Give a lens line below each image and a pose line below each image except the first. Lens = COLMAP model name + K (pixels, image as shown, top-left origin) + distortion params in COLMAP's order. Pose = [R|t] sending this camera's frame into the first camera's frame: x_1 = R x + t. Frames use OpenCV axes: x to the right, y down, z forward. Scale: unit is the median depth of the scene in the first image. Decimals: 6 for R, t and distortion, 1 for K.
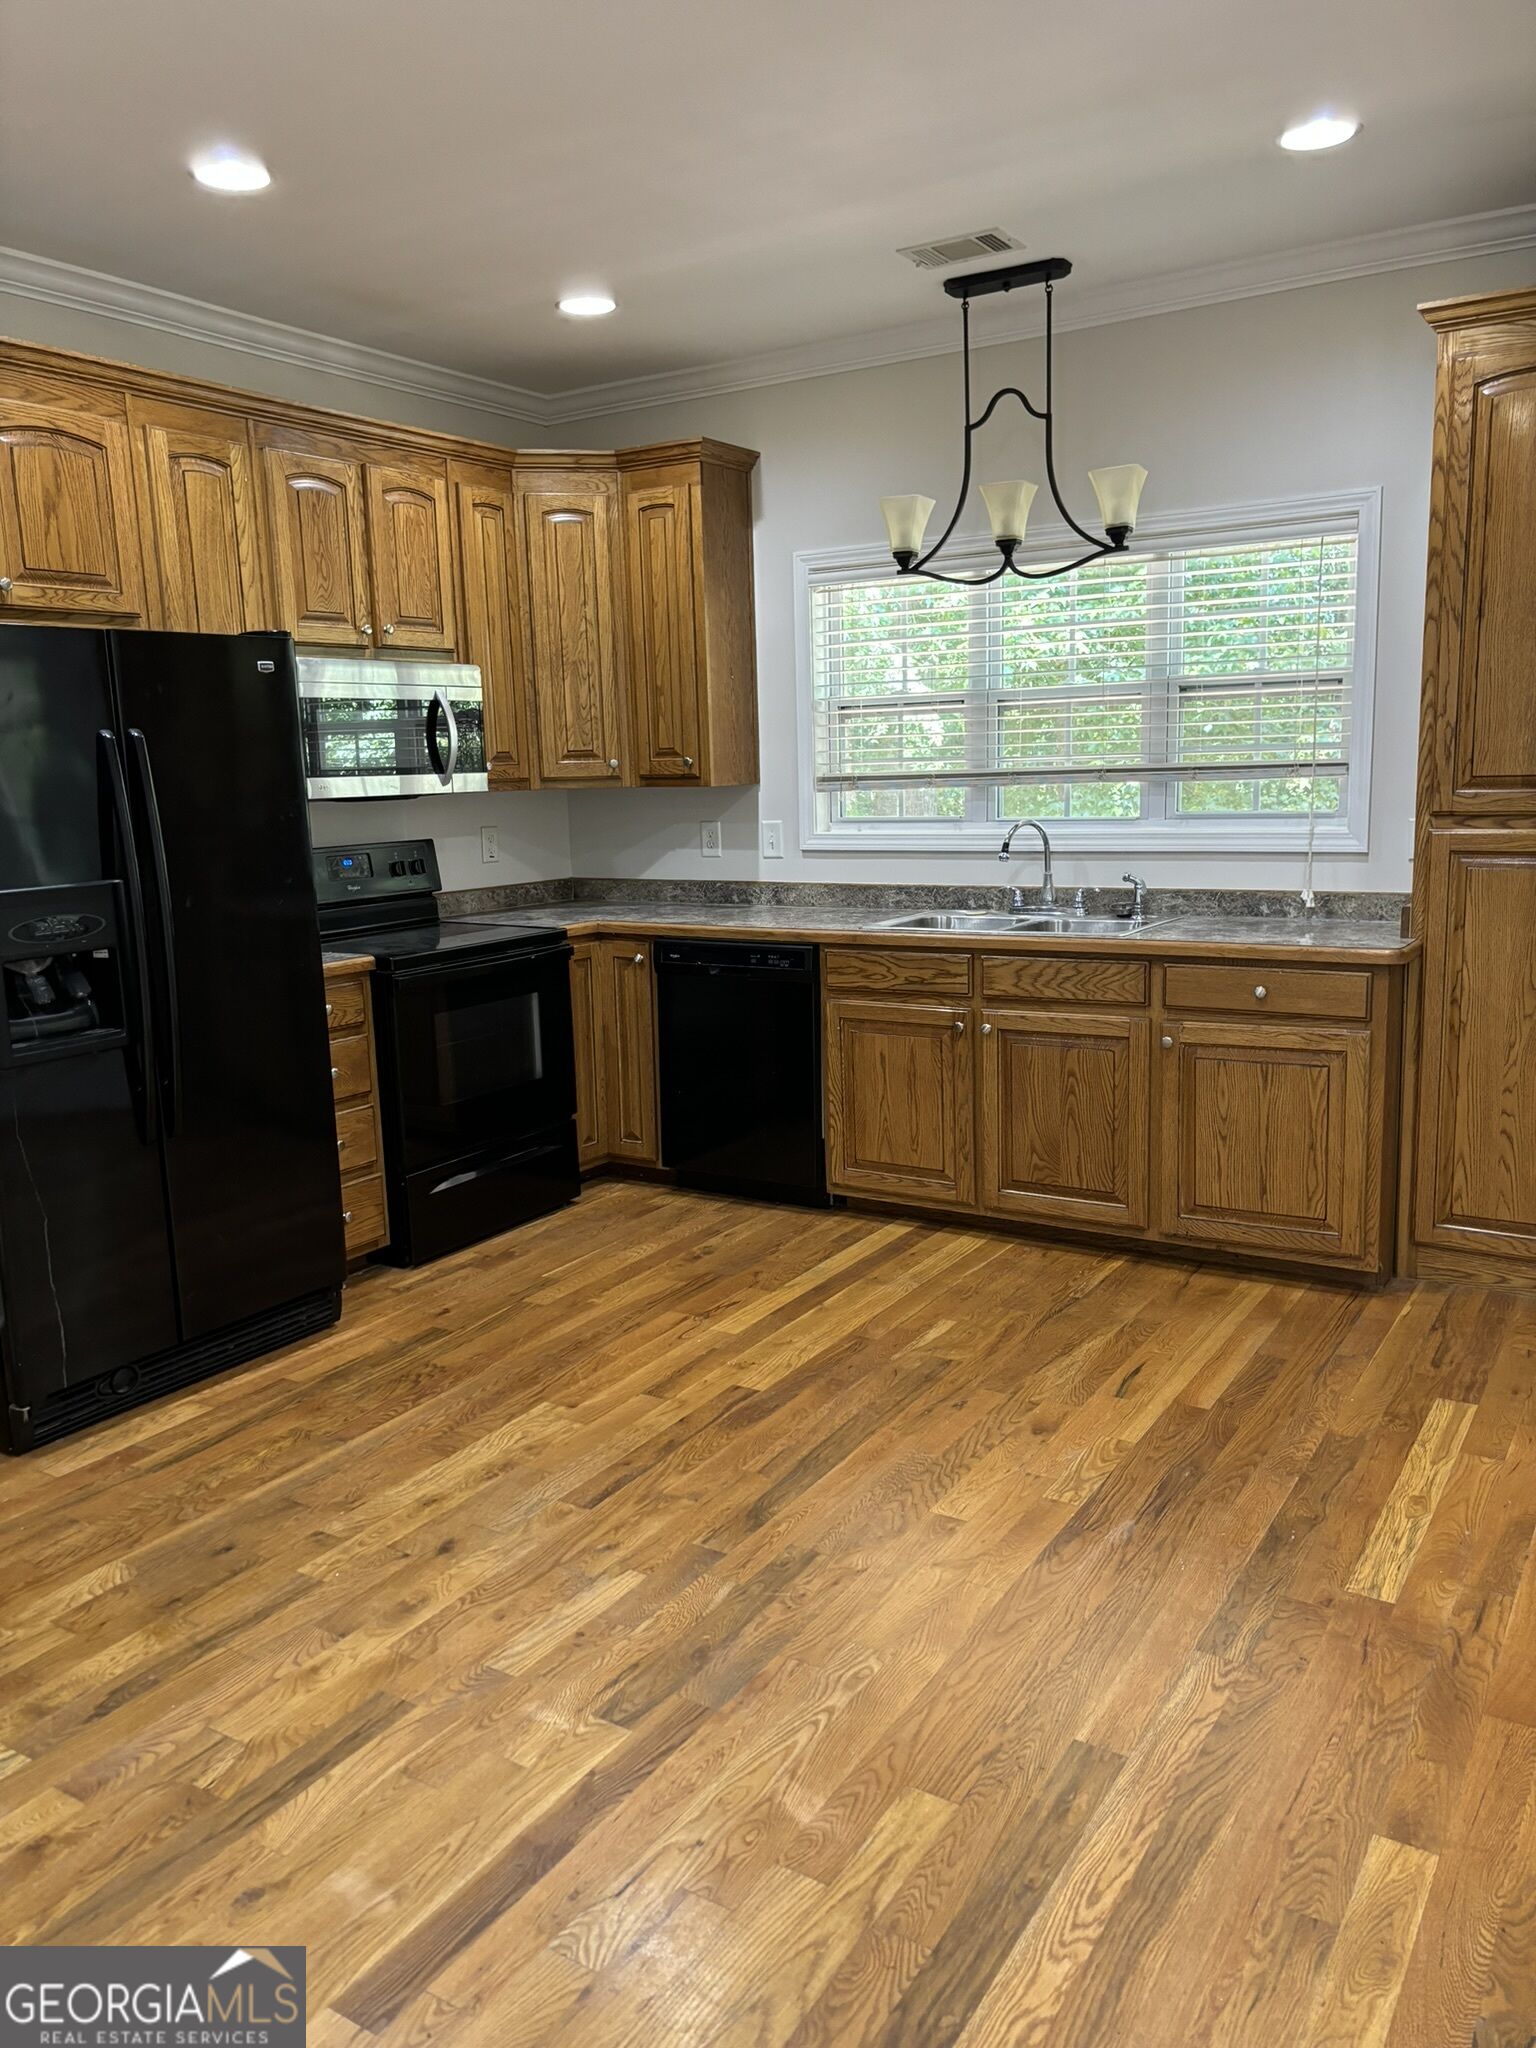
lens RADIAL K [[1553.3, 0, 756.3], [0, 1553.3, 1029.4], [0, 0, 1]] dist [0.055852, -0.034663]
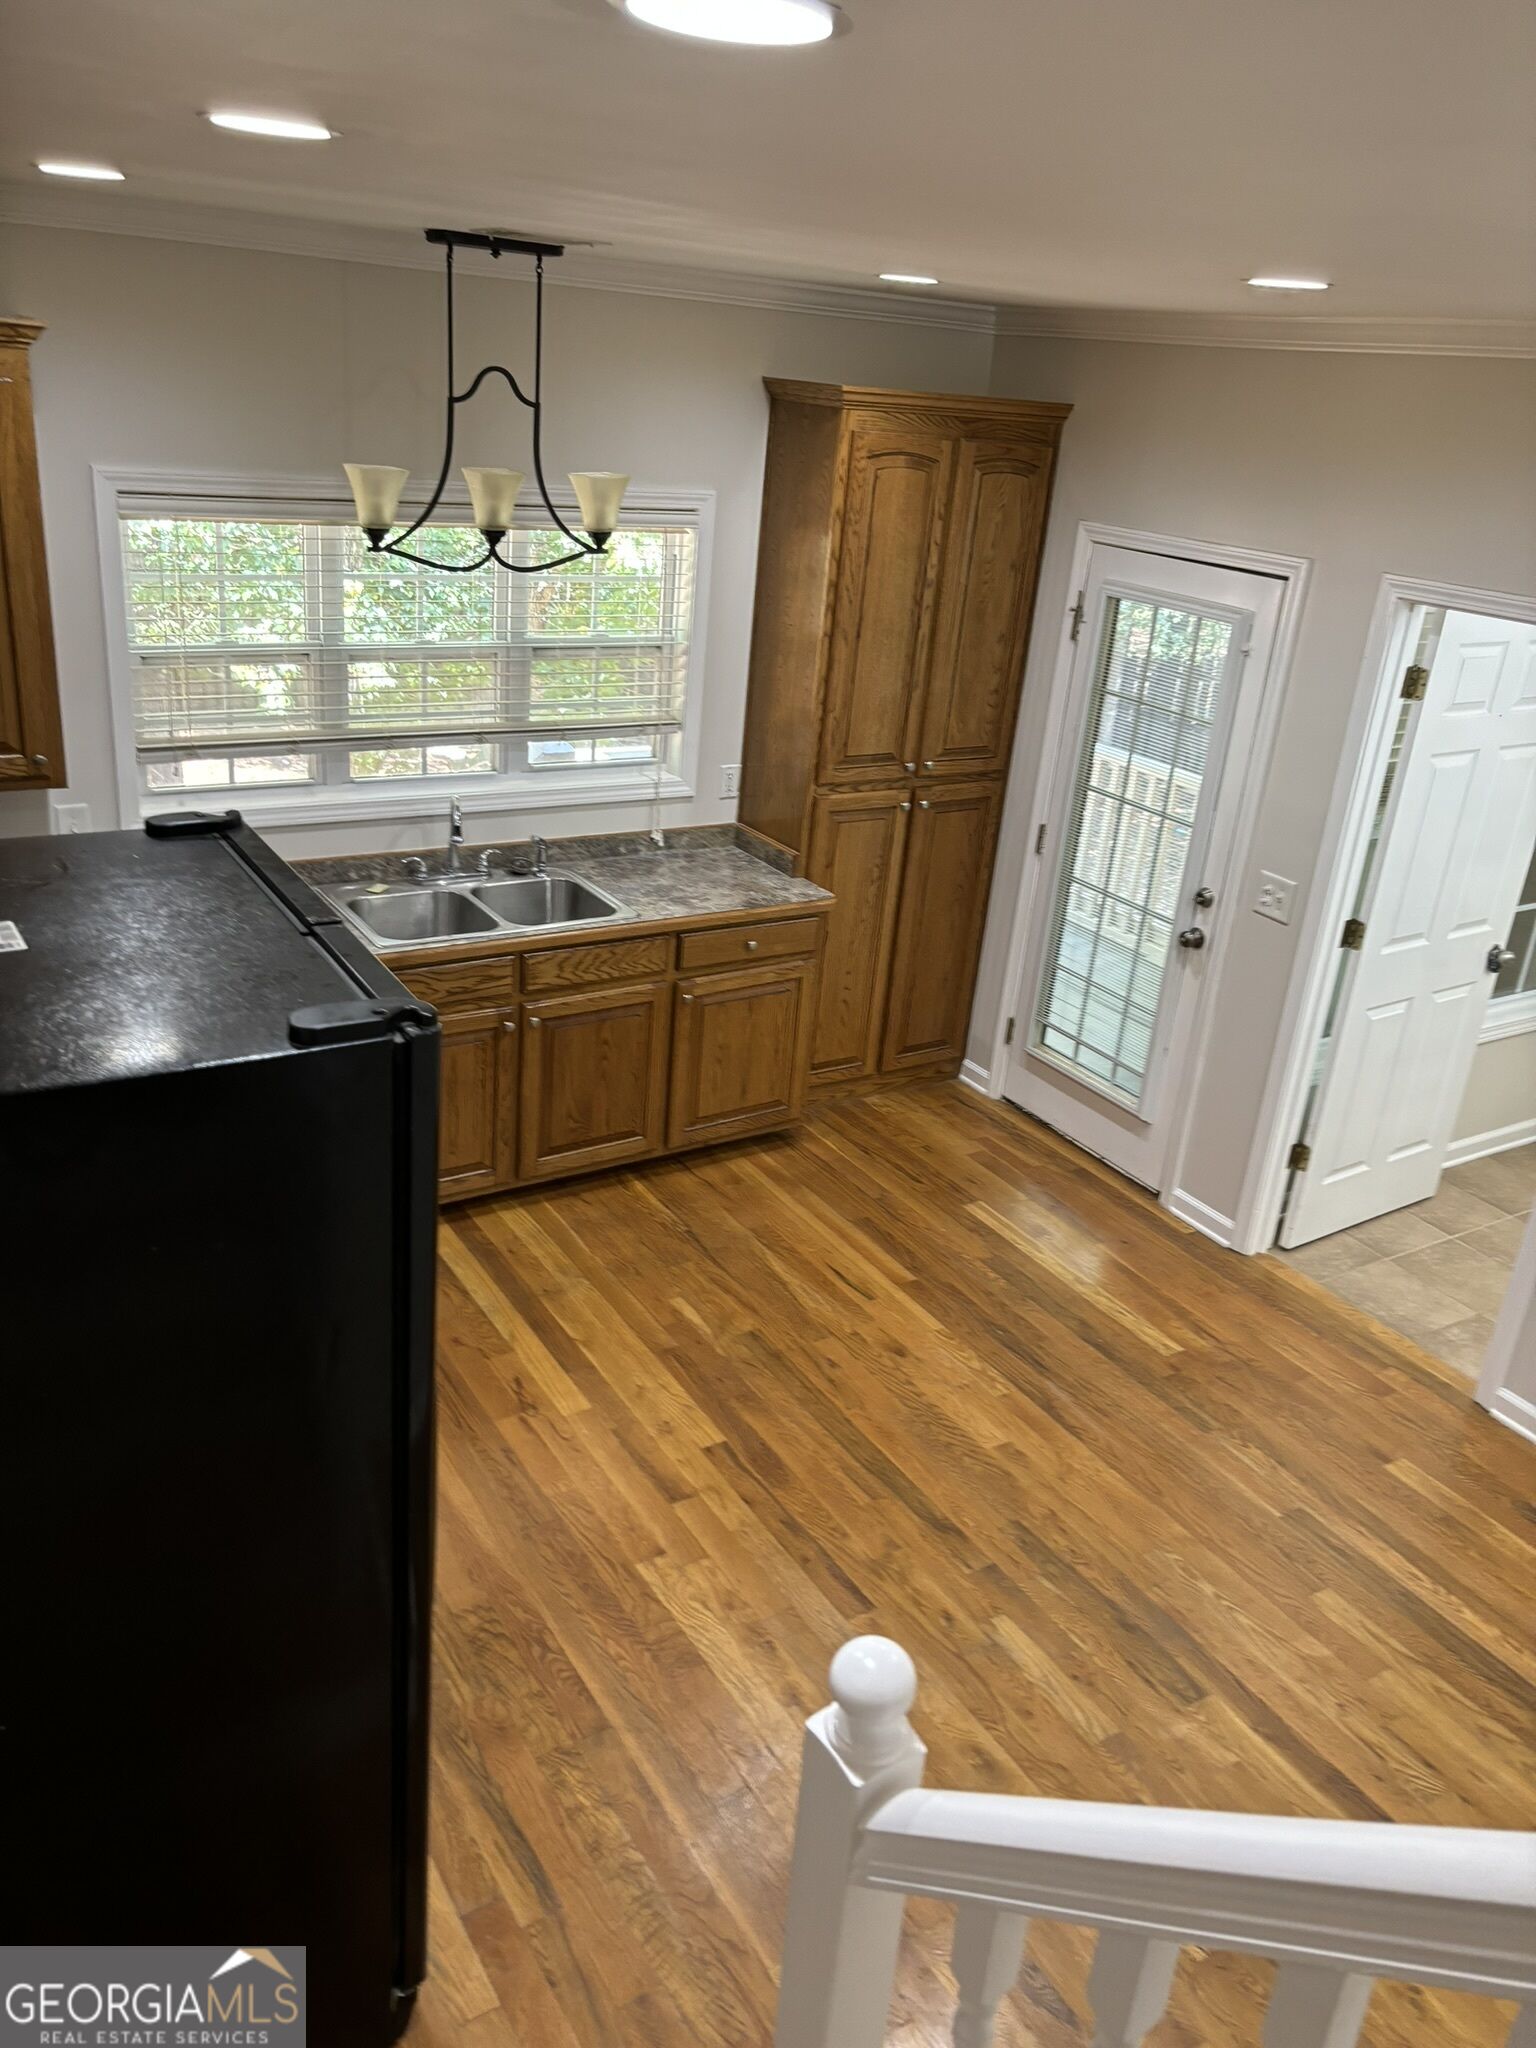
lens RADIAL K [[1553.3, 0, 759.9], [0, 1553.3, 1013.3], [0, 0, 1]] dist [0.055852, -0.034663]
pose [[0.424166, -0.288428, 0.858425, -0.715978], [0.060162, 0.954804, 0.291084, -0.316604], [-0.903584, -0.071823, 0.422347, 0.454472]]
